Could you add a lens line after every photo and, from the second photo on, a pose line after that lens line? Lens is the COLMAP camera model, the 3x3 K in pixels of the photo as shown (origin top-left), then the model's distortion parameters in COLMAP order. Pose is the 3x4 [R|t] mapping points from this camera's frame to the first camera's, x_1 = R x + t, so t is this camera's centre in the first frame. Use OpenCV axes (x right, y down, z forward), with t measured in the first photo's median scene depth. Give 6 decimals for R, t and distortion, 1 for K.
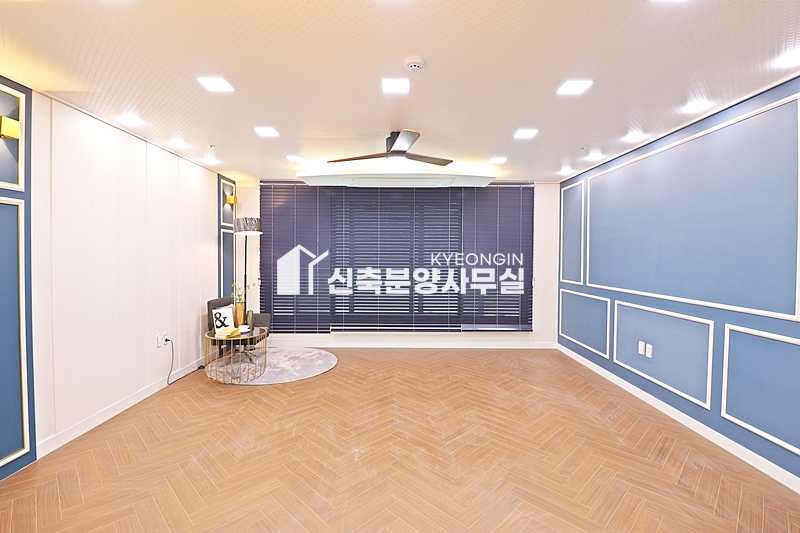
lens RADIAL K [[370.7, 0, 397.7], [0, 370.7, 260.9], [0, 0, 1]] dist [0.000299, -0.012168]
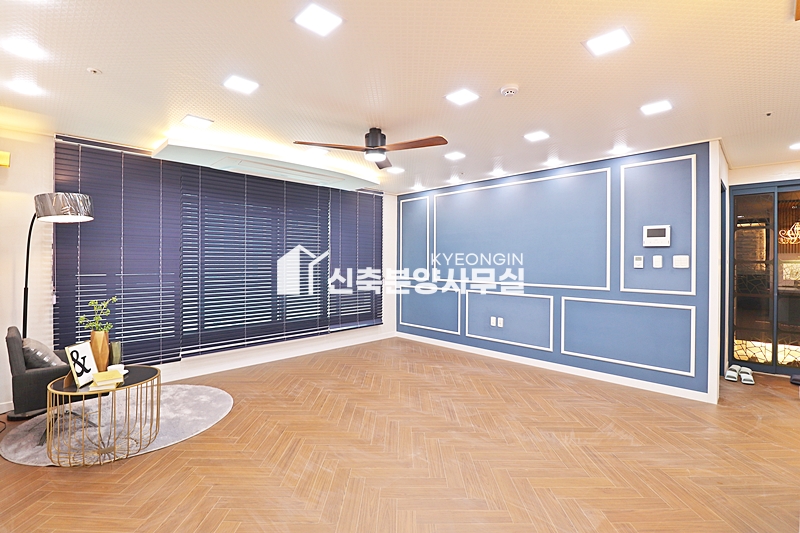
lens RADIAL K [[370.7, 0, 397.7], [0, 370.7, 260.9], [0, 0, 1]] dist [0.000299, -0.012168]
pose [[0.710561, -0.005457, 0.703614, -0.545922], [0.013037, 0.999900, -0.005411, 0.005856], [-0.703514, 0.013017, 0.710562, 0.223064]]
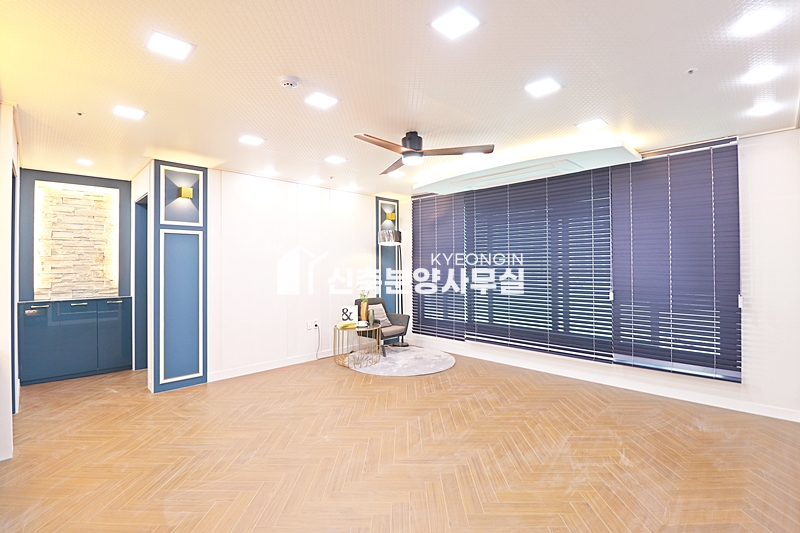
lens RADIAL K [[370.7, 0, 397.7], [0, 370.7, 260.9], [0, 0, 1]] dist [0.000299, -0.012168]
pose [[0.702185, -0.017389, -0.711782, 0.548524], [-0.003884, 0.999593, -0.028253, 0.014348], [0.711984, 0.022603, 0.701832, 0.249338]]
